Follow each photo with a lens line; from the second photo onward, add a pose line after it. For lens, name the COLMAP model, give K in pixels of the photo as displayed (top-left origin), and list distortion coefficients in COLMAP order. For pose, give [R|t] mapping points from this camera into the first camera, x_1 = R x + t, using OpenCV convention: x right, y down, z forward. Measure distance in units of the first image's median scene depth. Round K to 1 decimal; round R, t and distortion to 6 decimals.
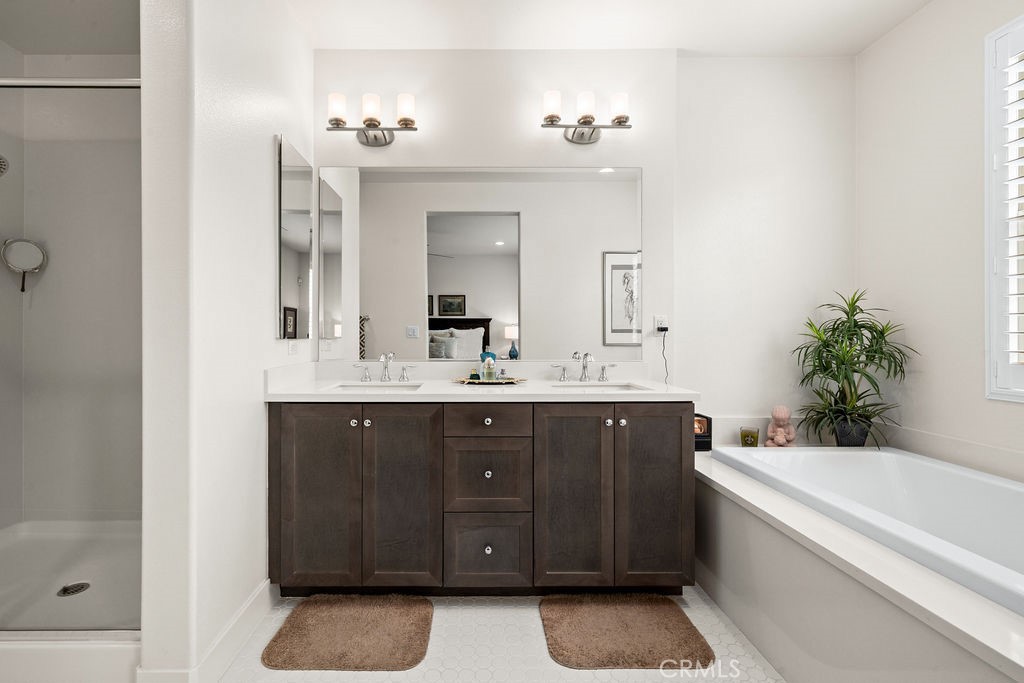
lens RADIAL K [[444.8, 0, 476.2], [0, 444.8, 326.2], [0, 0, 1]] dist [0.001777, 0.000230]
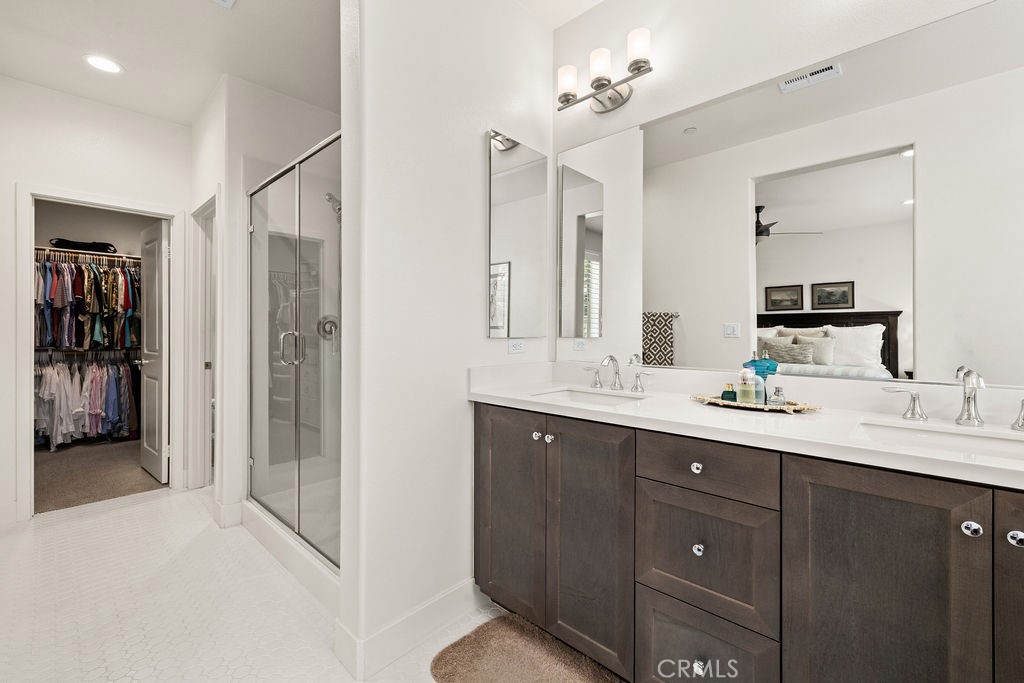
lens RADIAL K [[431.9, 0, 511.0], [0, 431.9, 329.1], [0, 0, 1]] dist [0.000719, -0.000034]
pose [[0.726150, -0.004797, -0.687520, 0.217066], [0.010392, 0.999938, 0.003999, 0.006214], [0.687458, -0.010048, 0.726154, 0.299605]]
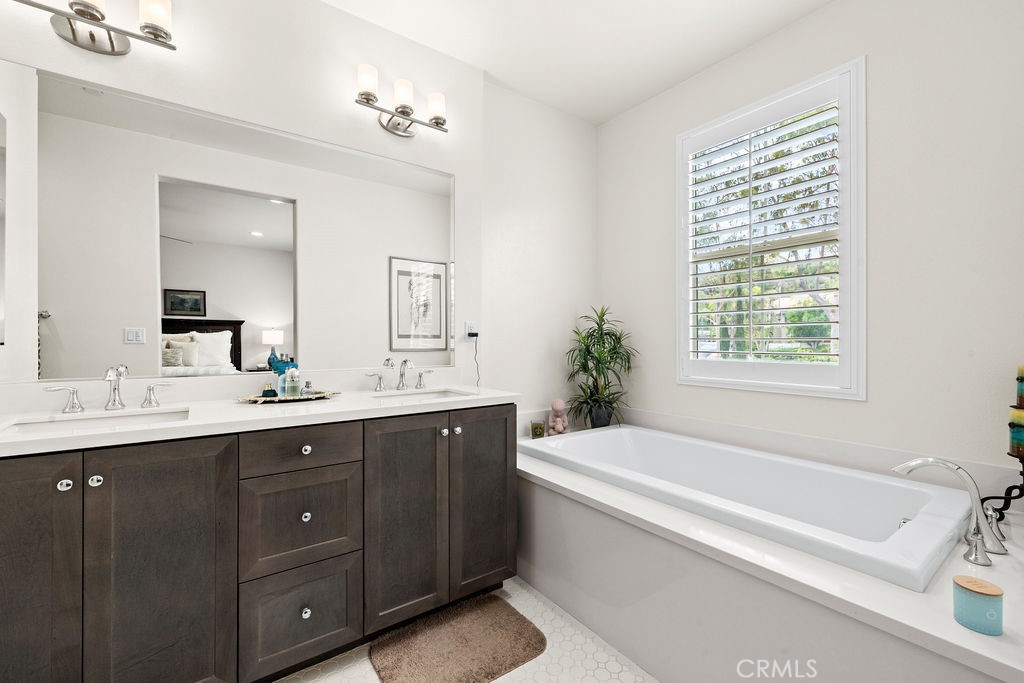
lens RADIAL K [[428.5, 0, 508.3], [0, 428.5, 335.4], [0, 0, 1]] dist [0.001223, 0.000123]
pose [[0.815702, 0.007661, 0.578421, -0.101244], [-0.012352, 0.999915, 0.004176, 0.003464], [-0.578340, -0.010551, 0.815727, 0.147824]]
